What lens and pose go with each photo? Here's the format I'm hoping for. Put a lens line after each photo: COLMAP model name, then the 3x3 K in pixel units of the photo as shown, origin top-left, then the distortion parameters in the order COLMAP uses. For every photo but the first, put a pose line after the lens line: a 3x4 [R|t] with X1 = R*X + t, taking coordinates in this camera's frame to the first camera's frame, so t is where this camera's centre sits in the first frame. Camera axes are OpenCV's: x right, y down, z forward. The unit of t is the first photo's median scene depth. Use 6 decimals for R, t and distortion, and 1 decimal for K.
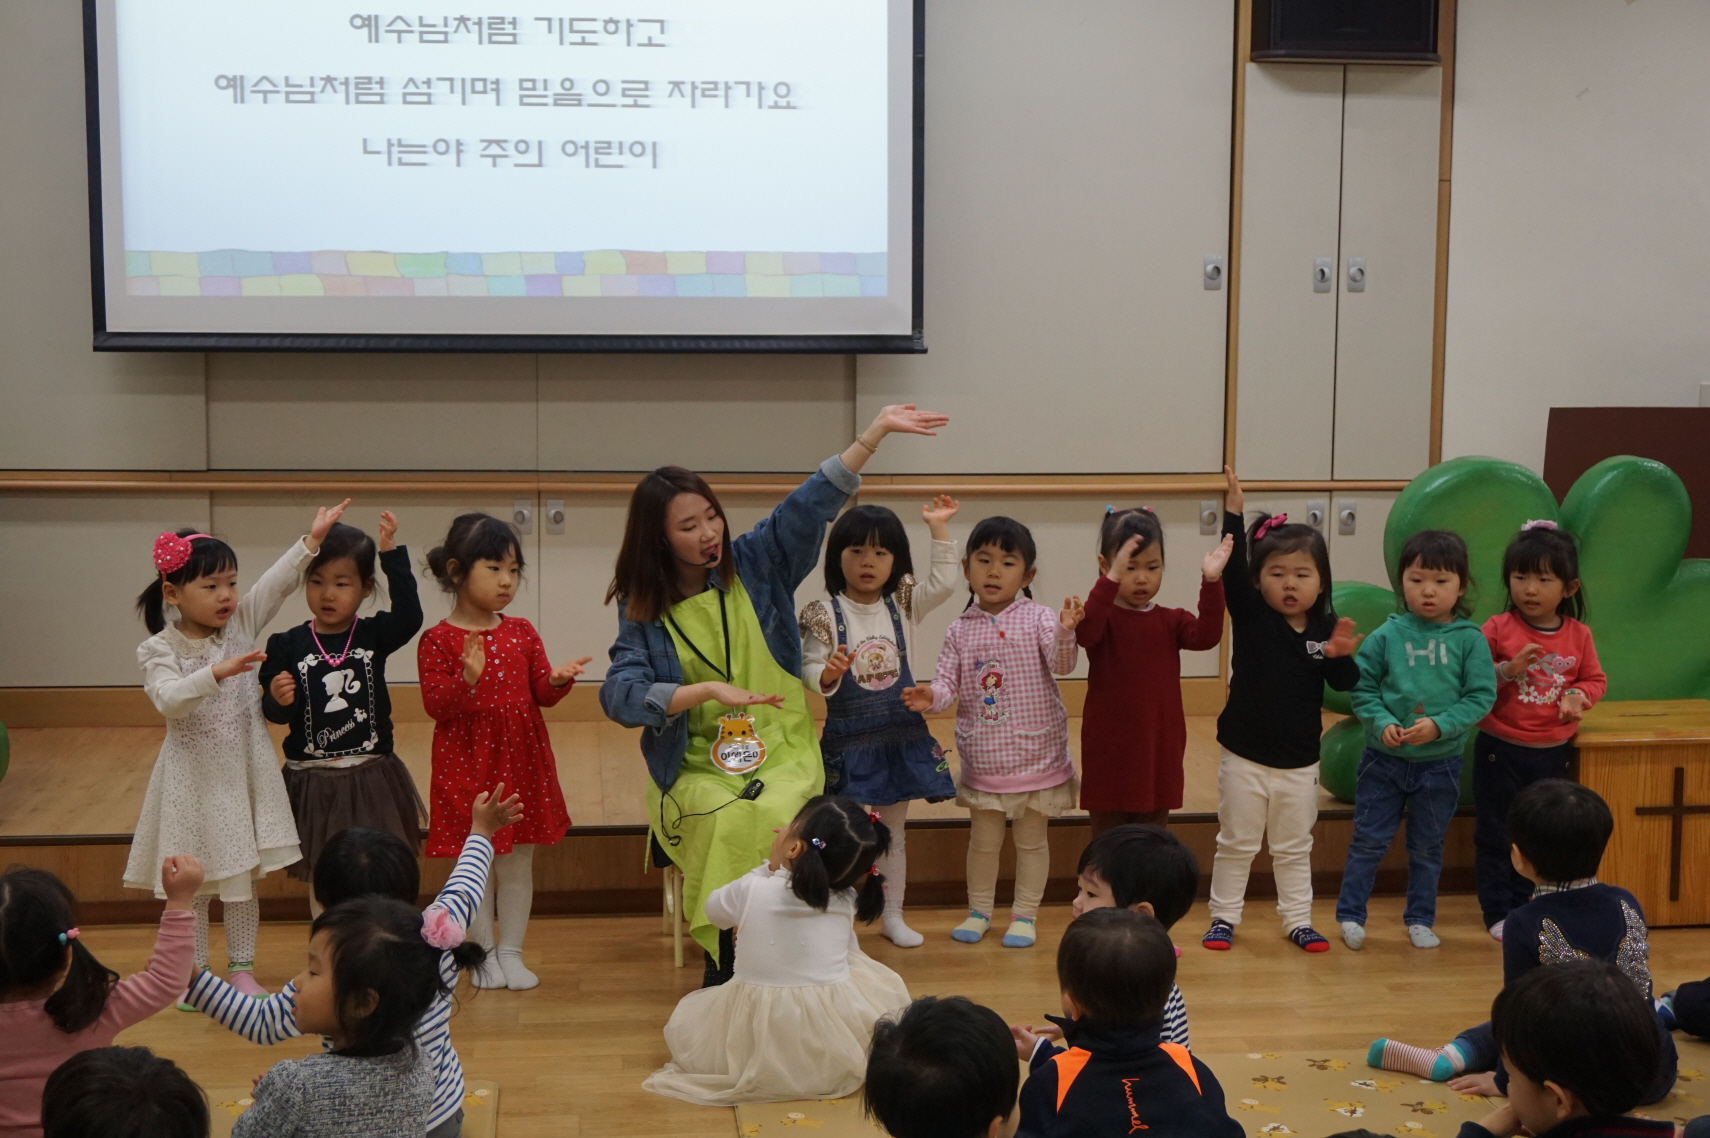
lens RADIAL K [[2291.1, 0, 855.0], [0, 2291.1, 569.0], [0, 0, 1]] dist [0.019925, -0.093518]
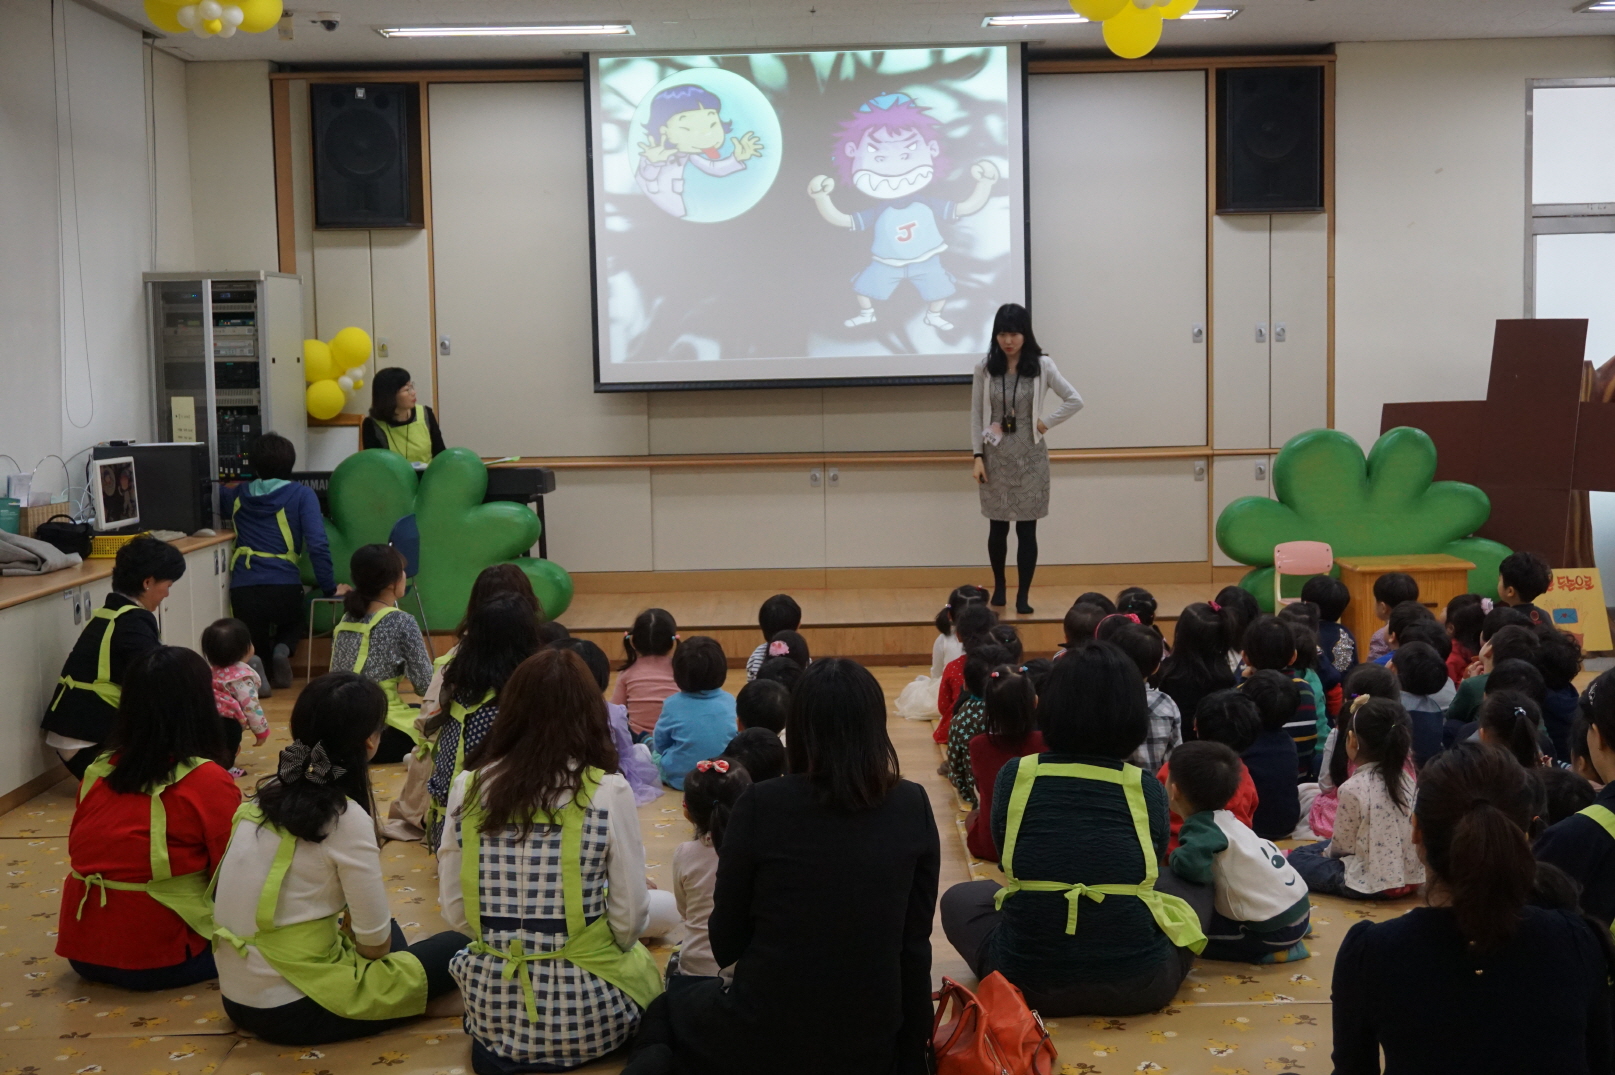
lens RADIAL K [[1985.2, 0, 807.5], [0, 1985.2, 537.5], [0, 0, 1]] dist [0.022323, 0.022758]
pose [[0.992419, -0.016505, -0.121788, 0.042917], [0.014320, 0.999721, -0.018793, 0.057212], [0.122065, 0.016907, 0.992378, -0.598909]]
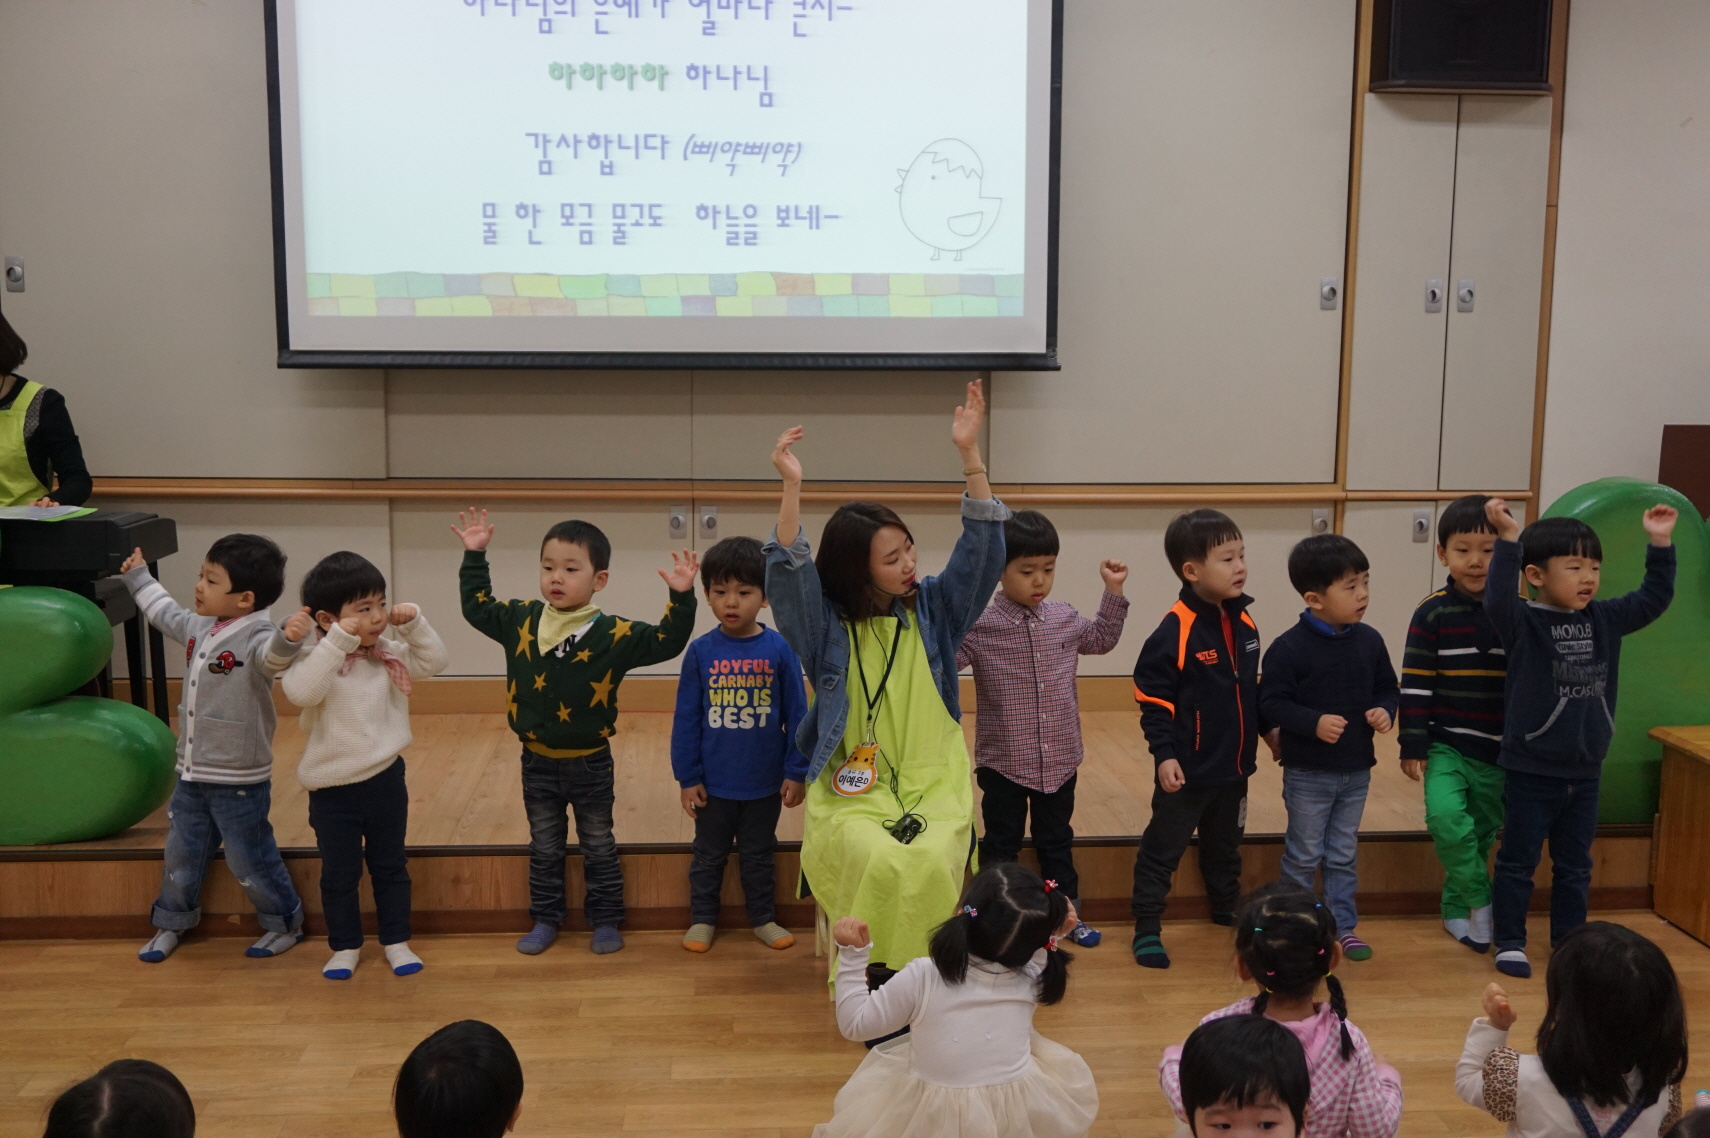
lens RADIAL K [[1724.3, 0, 855.0], [0, 1724.3, 569.0], [0, 0, 1]] dist [-0.010280, 0.002890]
pose [[0.998842, 0.007686, -0.047490, -0.024628], [-0.006148, 0.999454, 0.032464, -0.028395], [0.047714, -0.032134, 0.998344, 0.203672]]
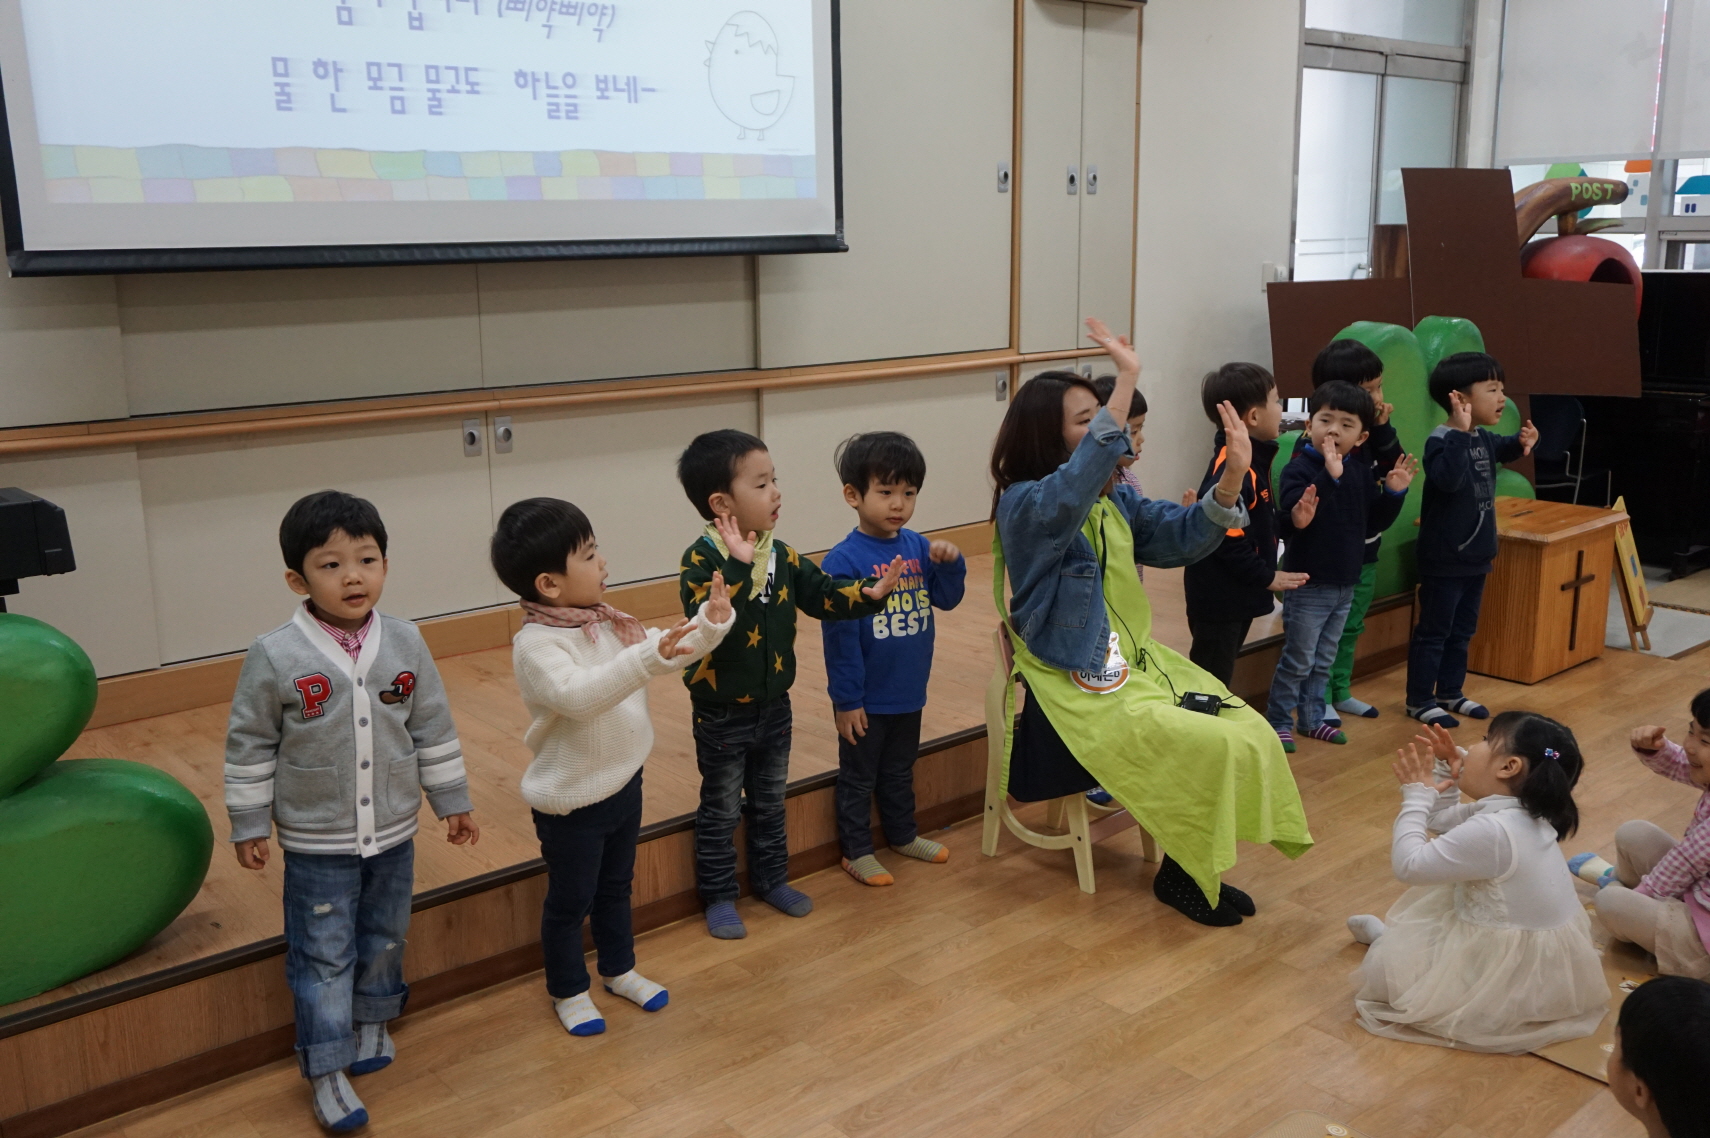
lens RADIAL K [[1502.4, 0, 855.0], [0, 1502.4, 569.0], [0, 0, 1]] dist [-0.014291, -0.006783]
pose [[0.840425, -0.135804, 0.524636, -0.358087], [0.077897, 0.988311, 0.131045, -0.039512], [-0.536301, -0.069266, 0.841180, 0.398581]]
